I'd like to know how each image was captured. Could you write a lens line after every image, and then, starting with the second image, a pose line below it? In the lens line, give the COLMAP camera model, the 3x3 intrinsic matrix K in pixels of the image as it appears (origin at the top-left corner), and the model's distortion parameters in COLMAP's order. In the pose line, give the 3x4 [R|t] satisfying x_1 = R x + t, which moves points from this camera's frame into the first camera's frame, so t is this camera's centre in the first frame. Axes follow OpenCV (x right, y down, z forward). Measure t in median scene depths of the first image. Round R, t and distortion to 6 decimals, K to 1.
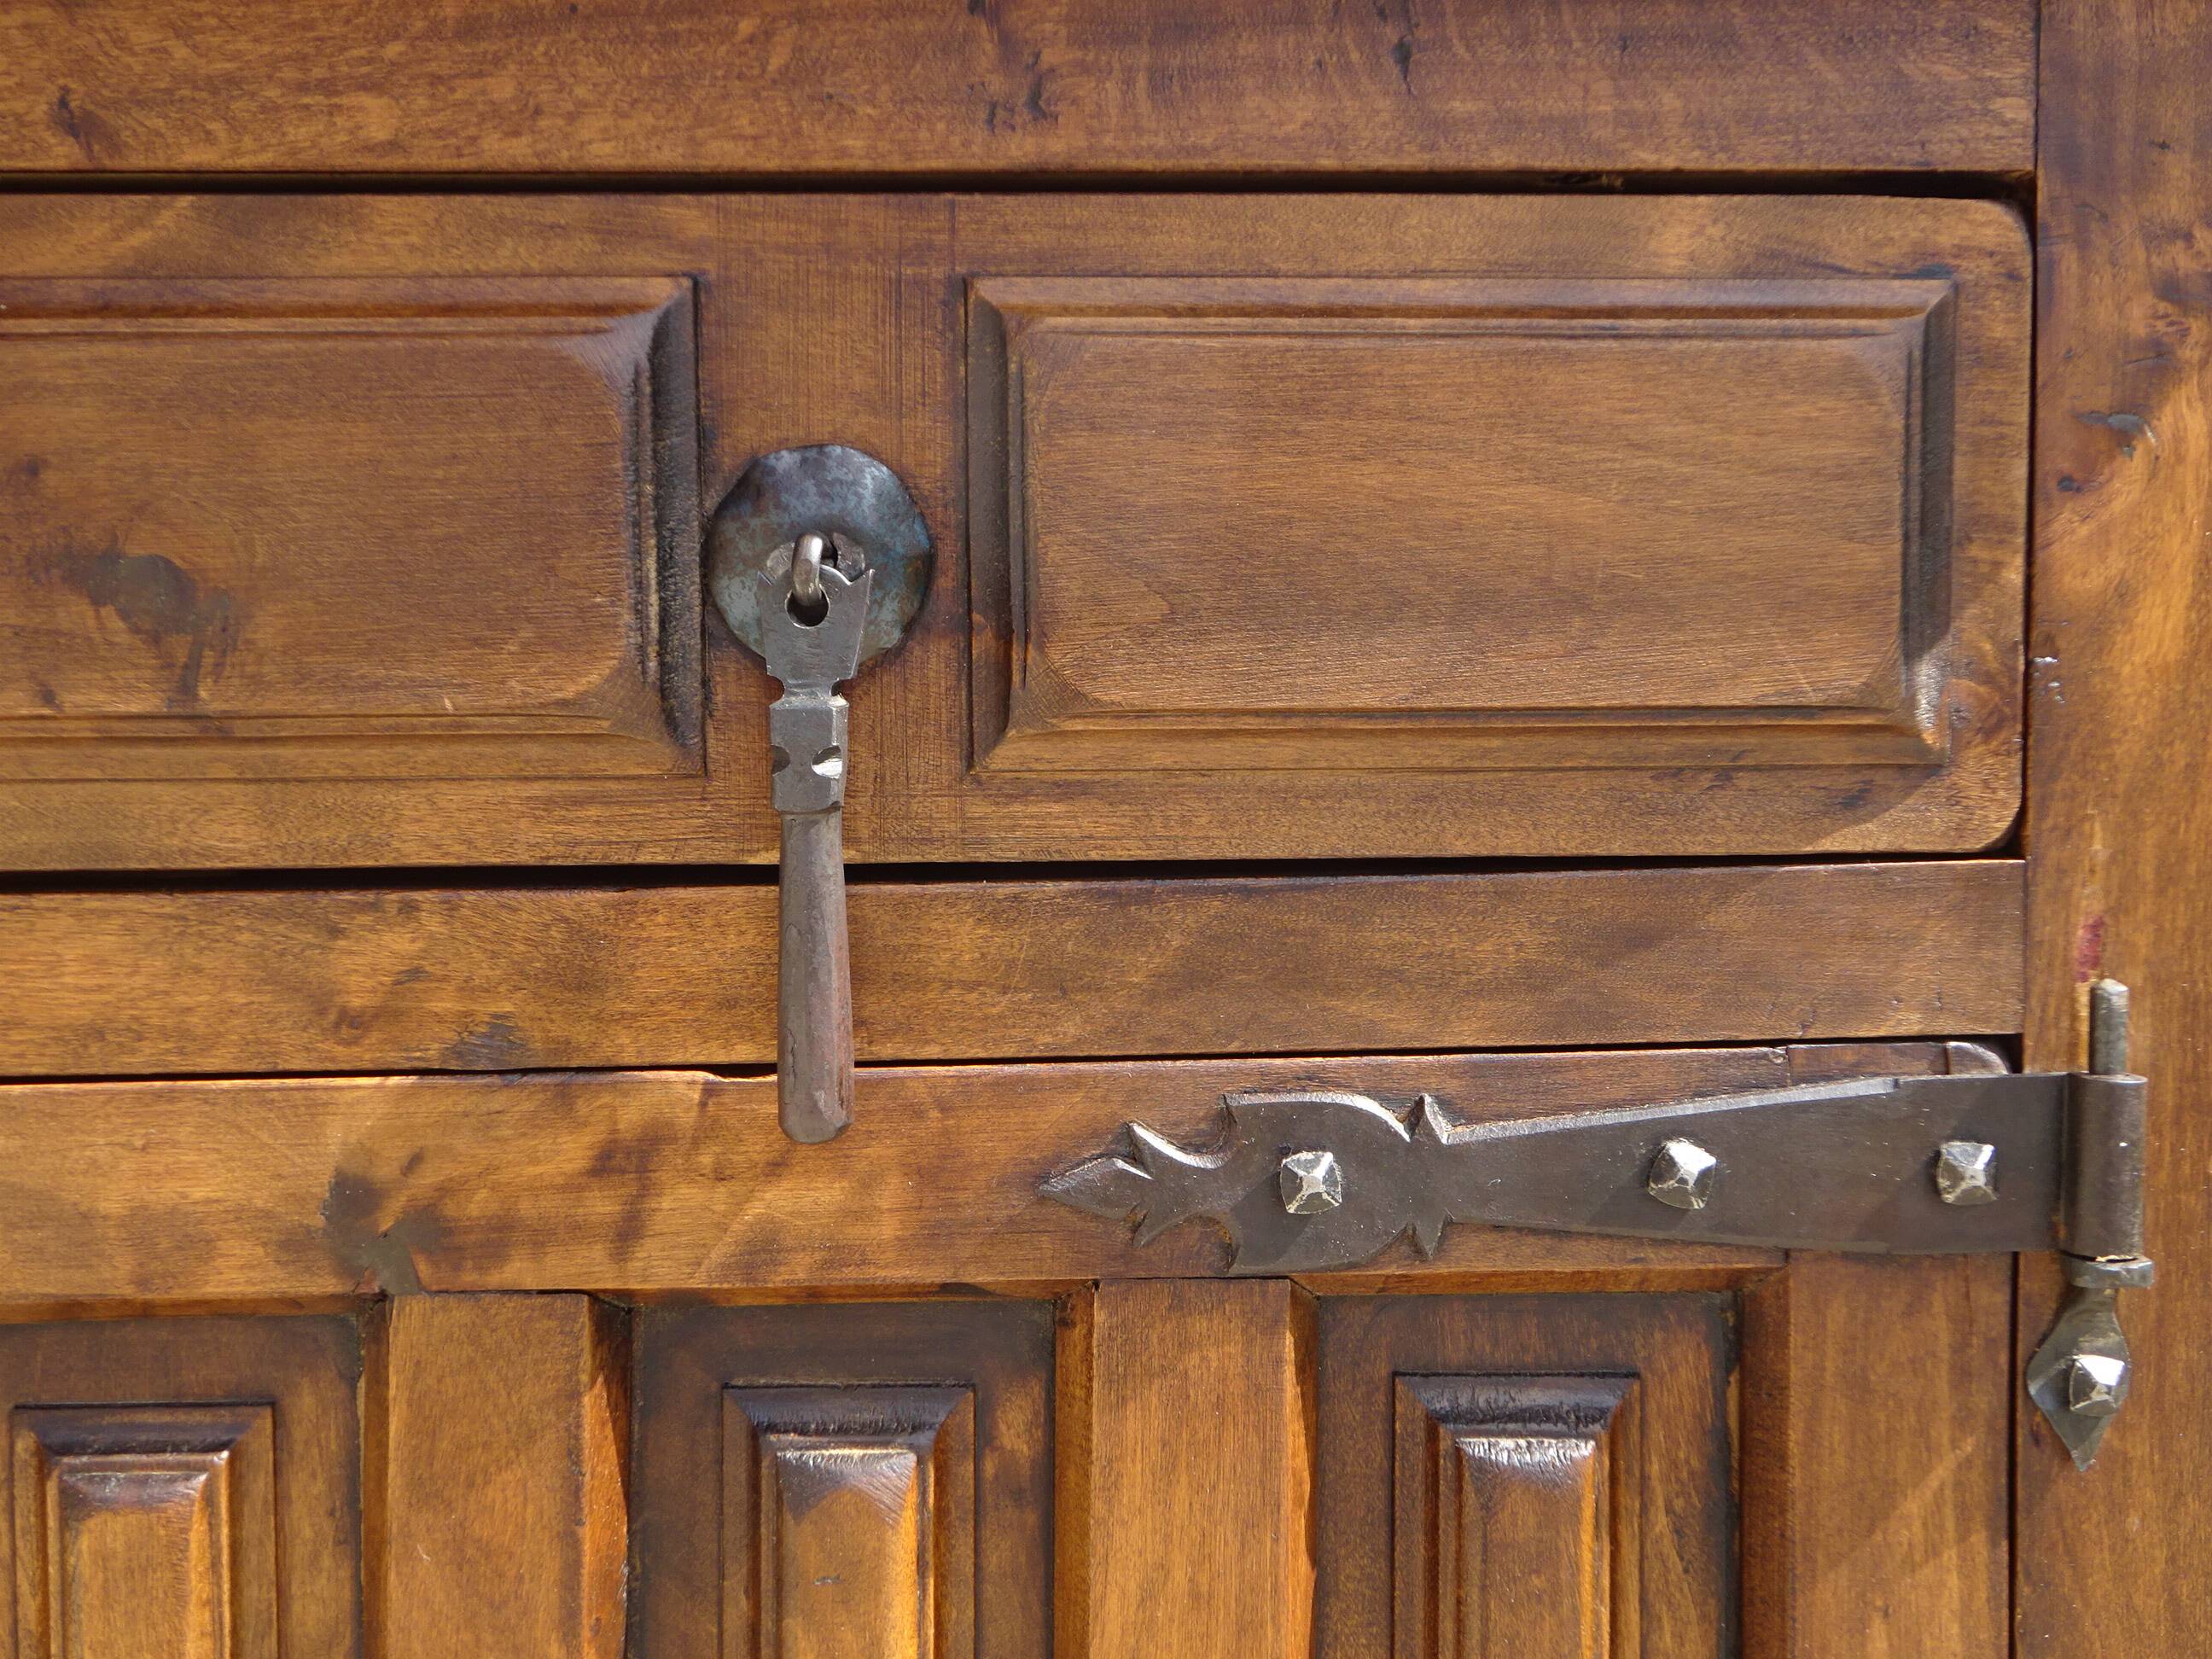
lens RADIAL K [[3650.5, 0, 1125.0], [0, 3650.5, 825.2], [0, 0, 1]] dist [0.024233, 0.000000]
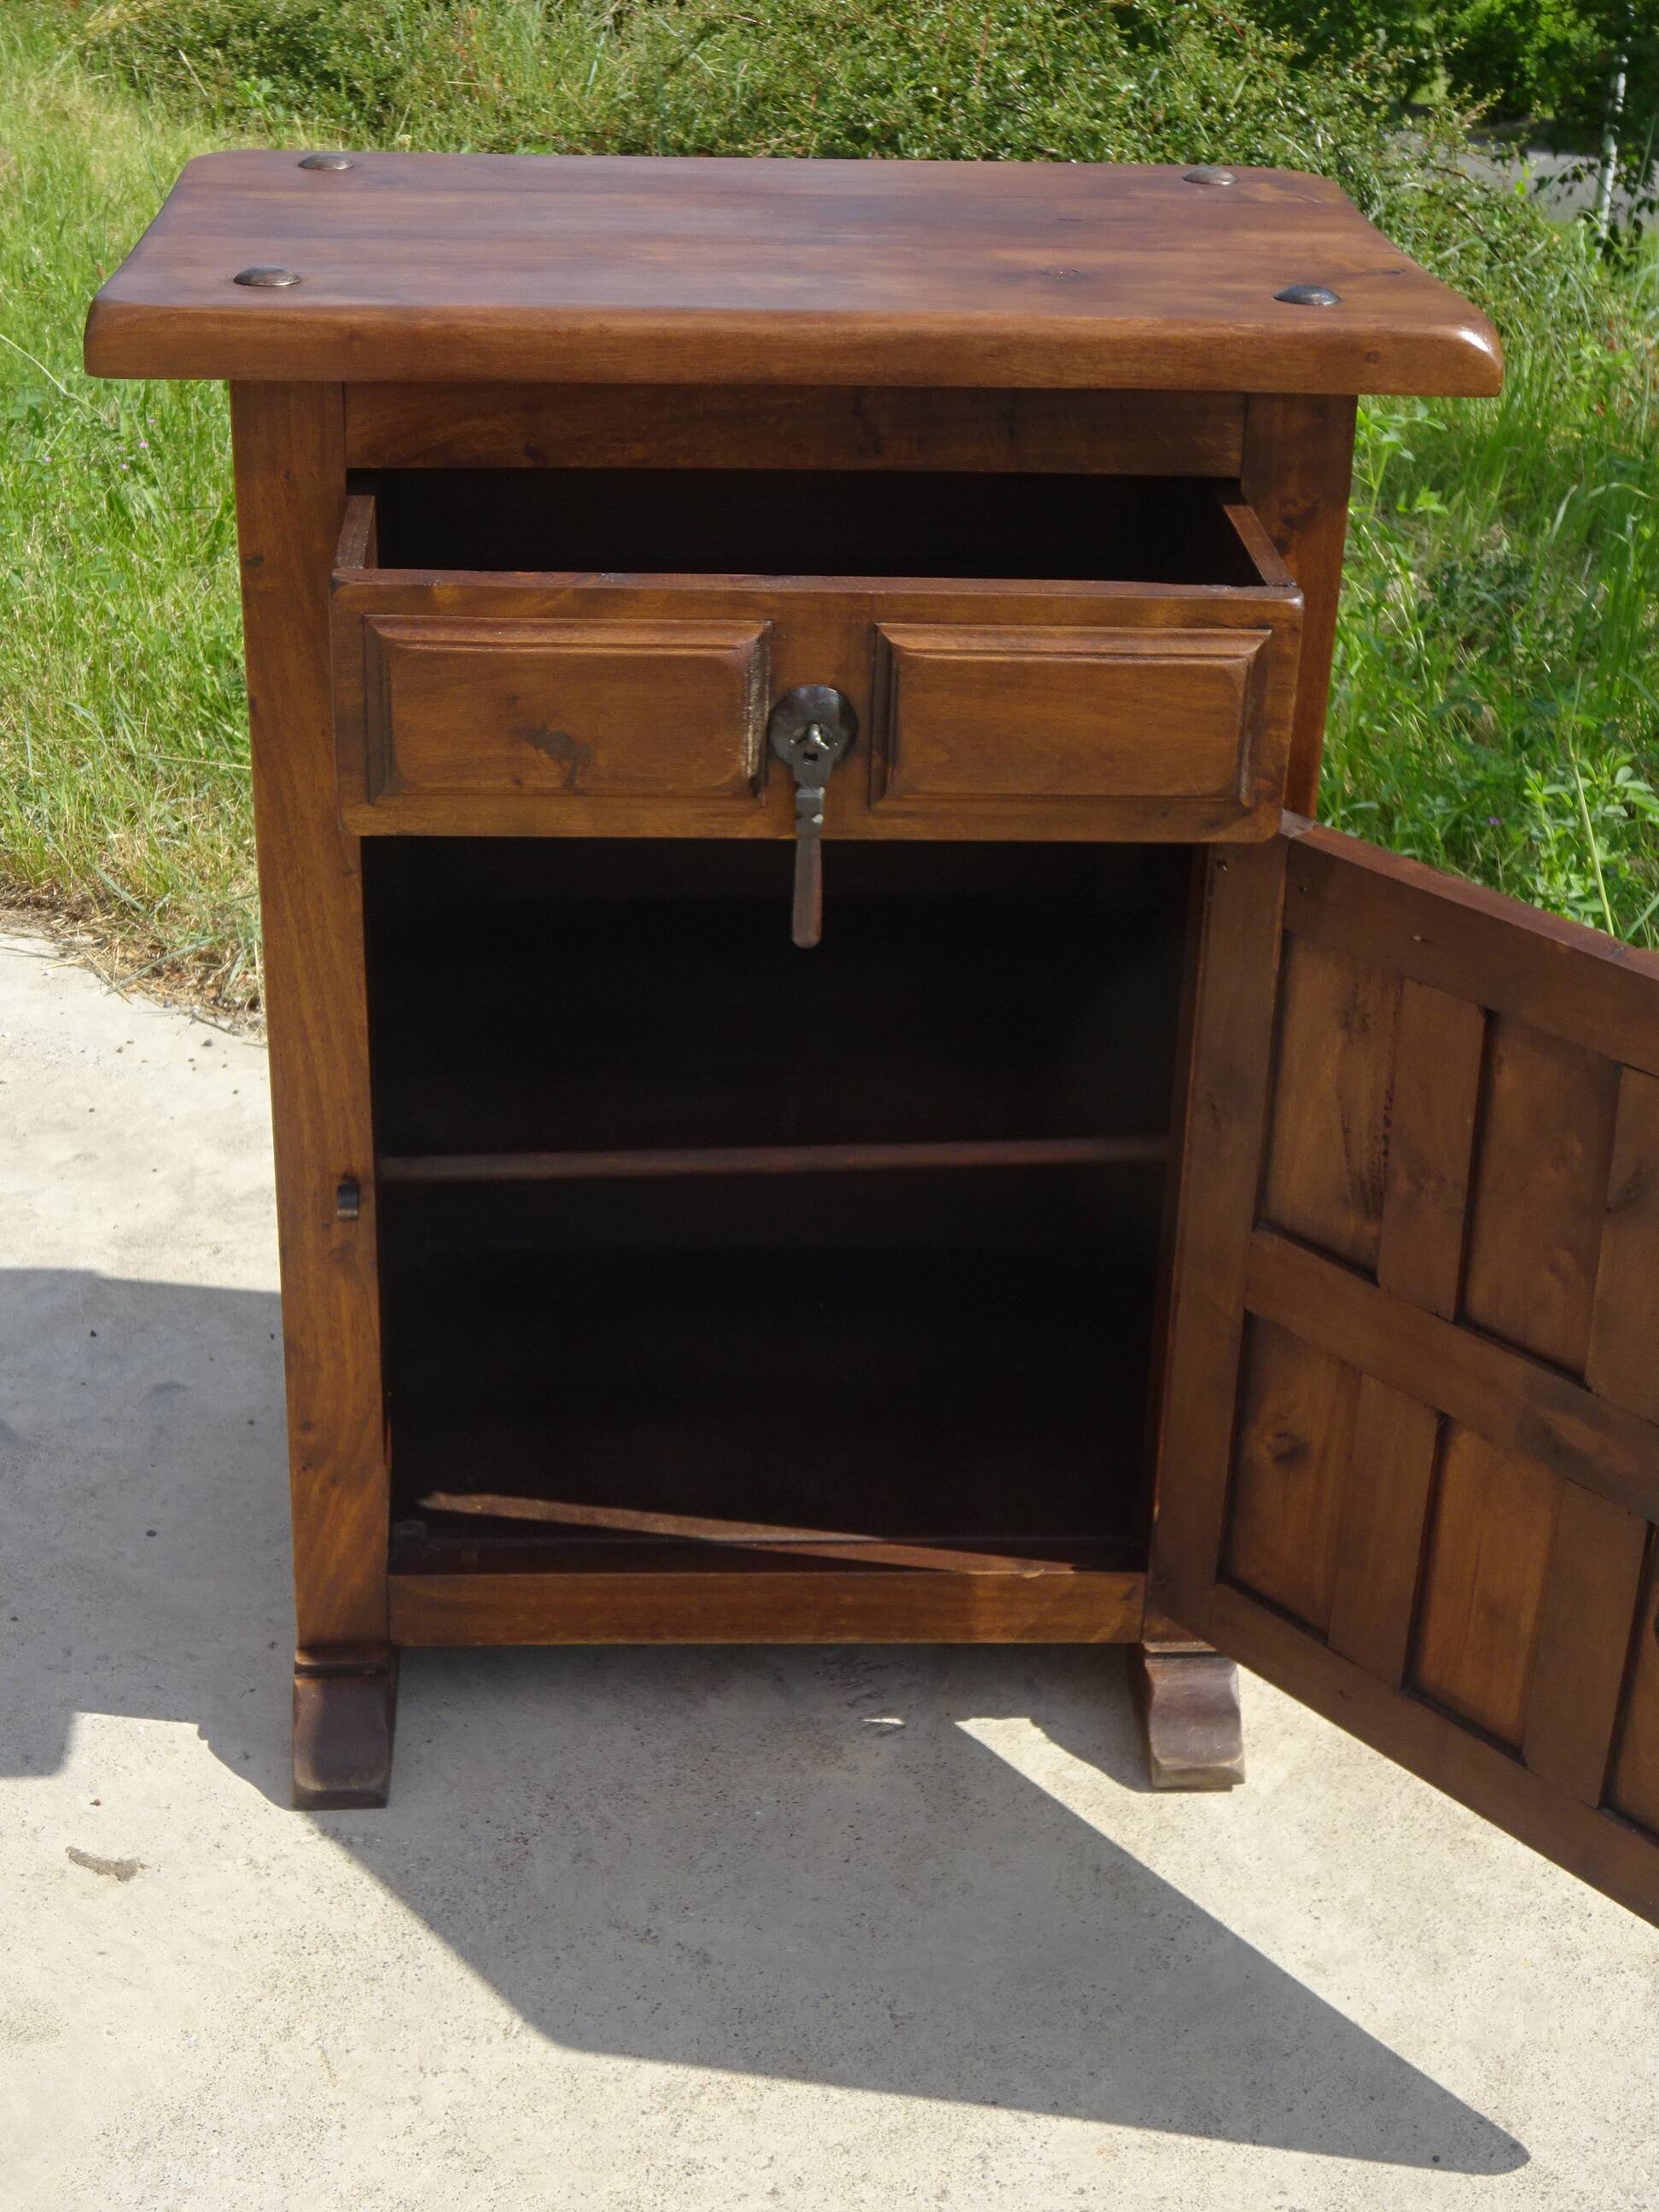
lens RADIAL K [[3183.1, 0, 823.8], [0, 3183.1, 1117.1], [0, 0, 1]] dist [0.013551, 0.000000]
pose [[0.999353, 0.031403, 0.017540, -0.090028], [-0.035626, 0.931362, 0.362347, -0.595228], [-0.004957, -0.362738, 0.931878, -1.410968]]
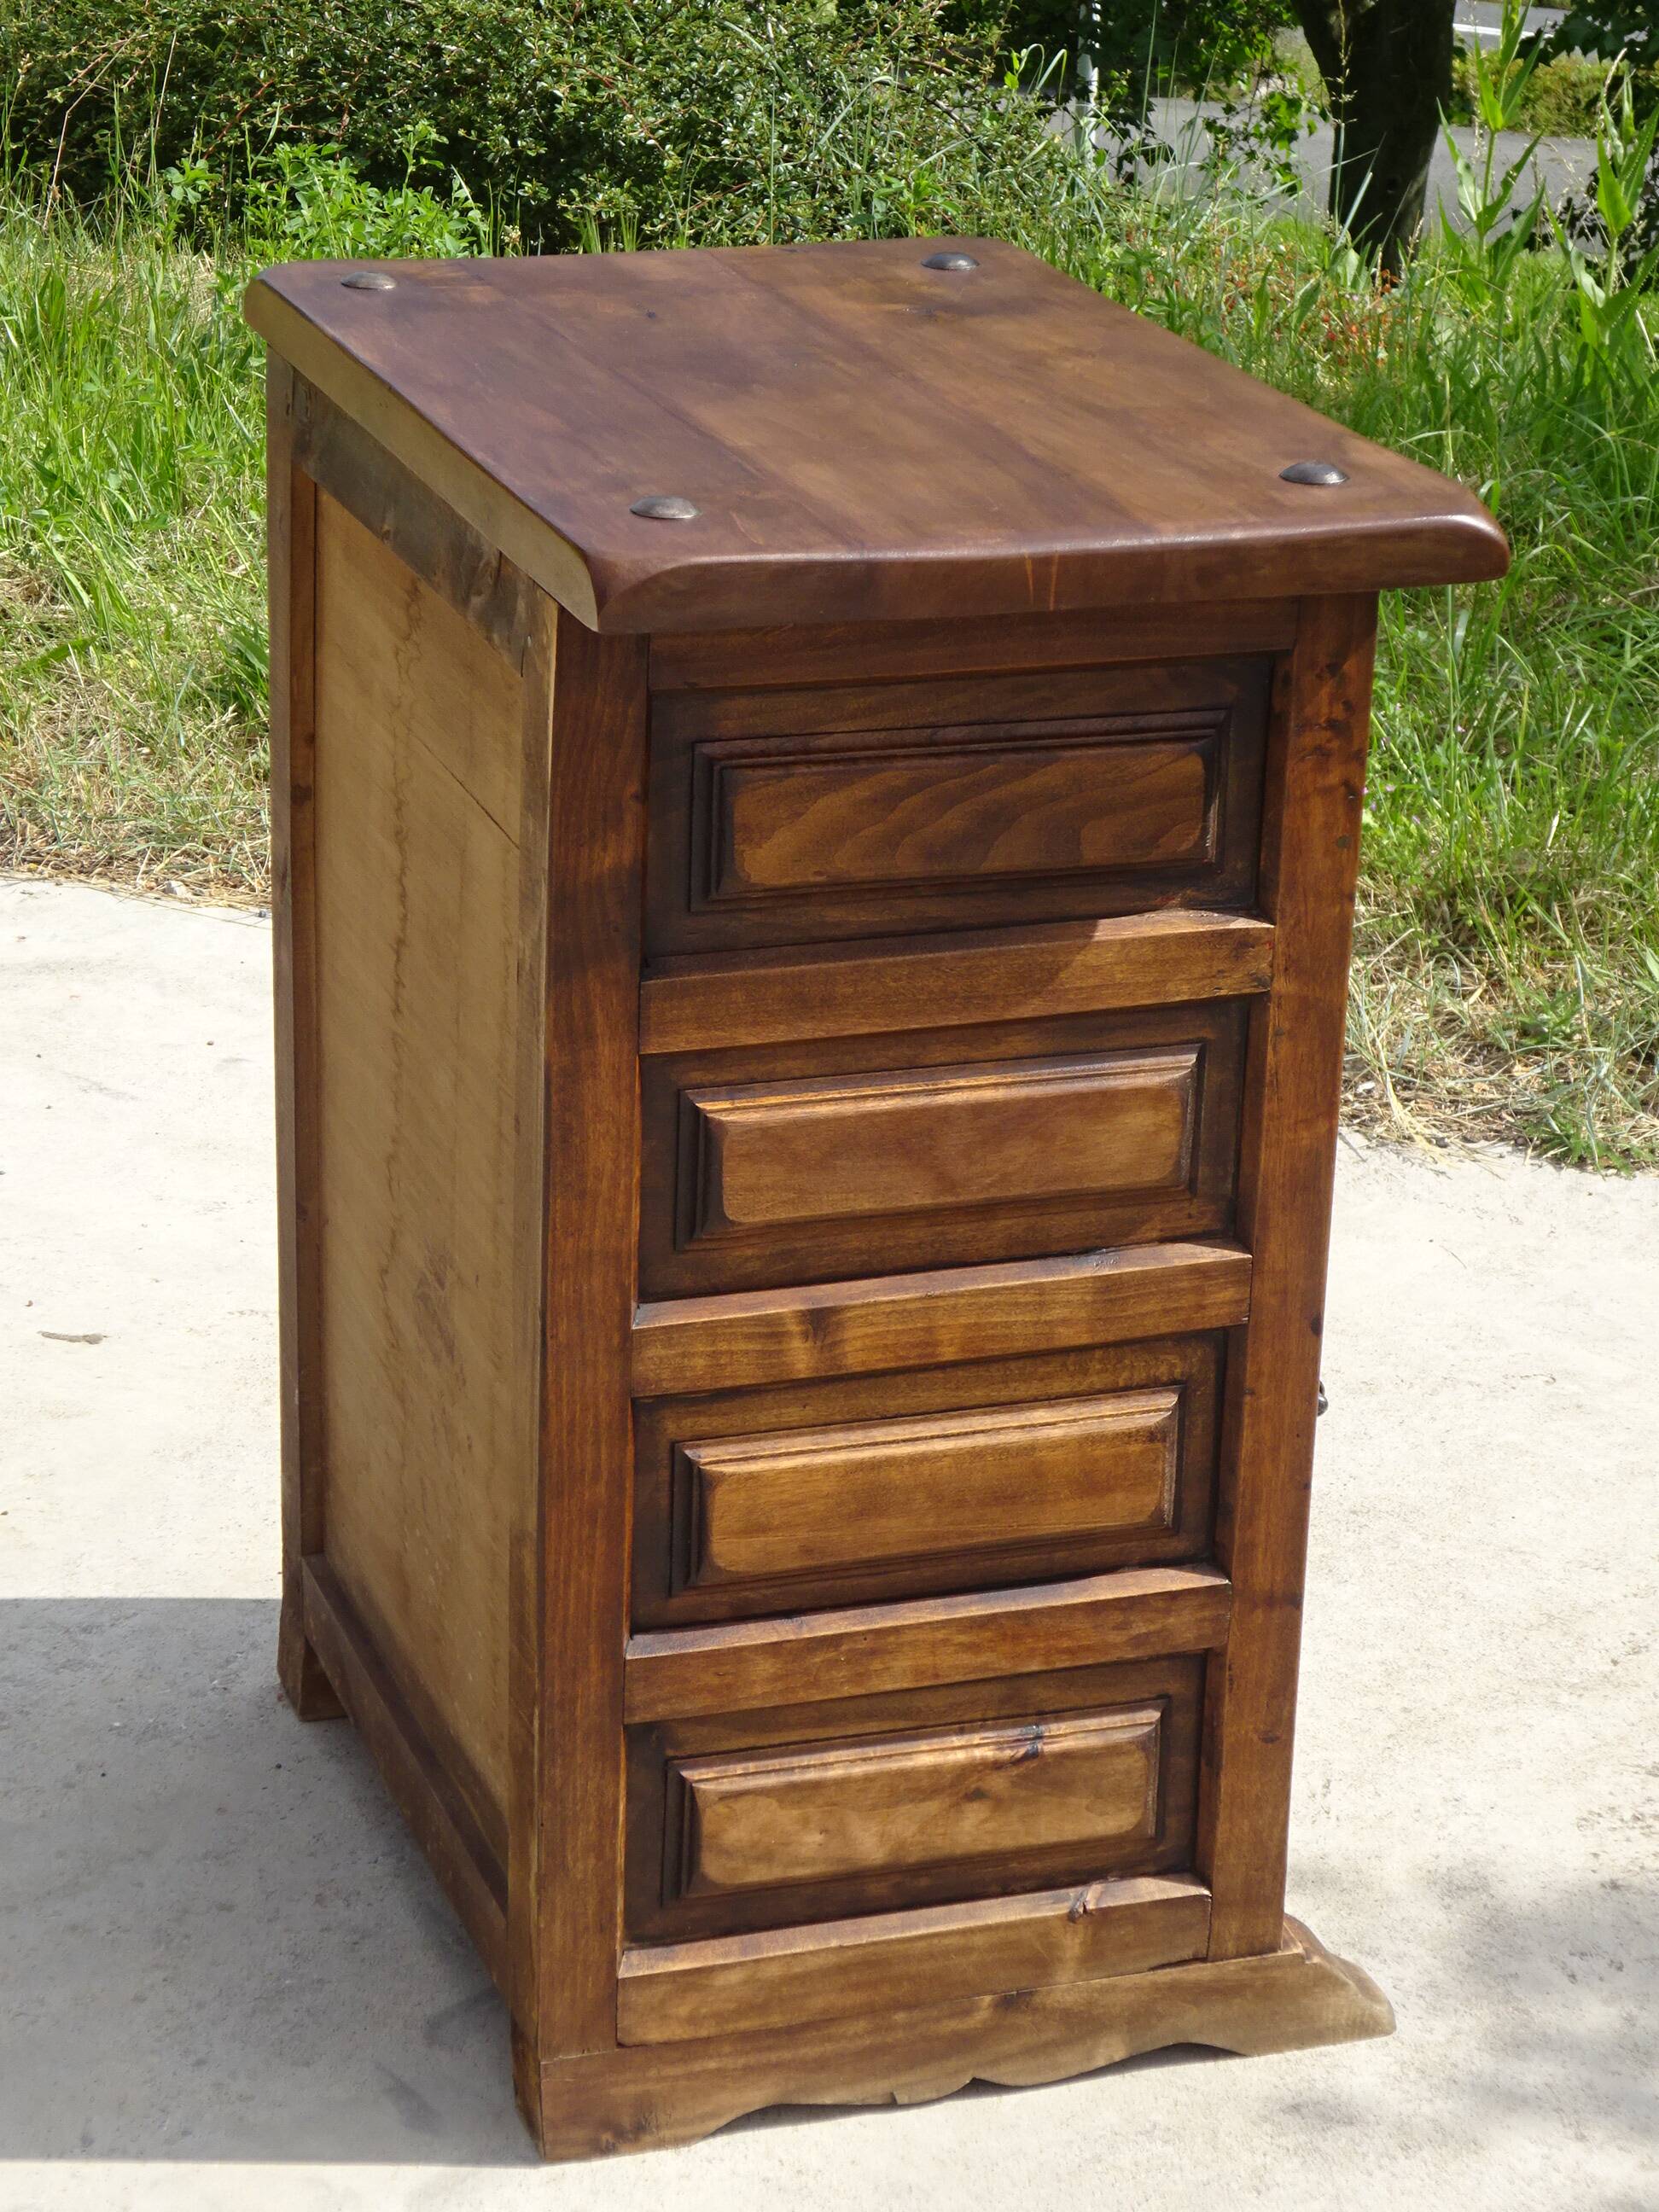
lens RADIAL K [[5313.5, 0, 824.1], [0, 5313.5, 1114.7], [0, 0, 1]] dist [0.001799, 0.000000]
pose [[0.981158, -0.023881, 0.191726, -0.923533], [-0.025513, 0.967628, 0.251087, -0.621994], [-0.191515, -0.251248, 0.948787, -4.428385]]
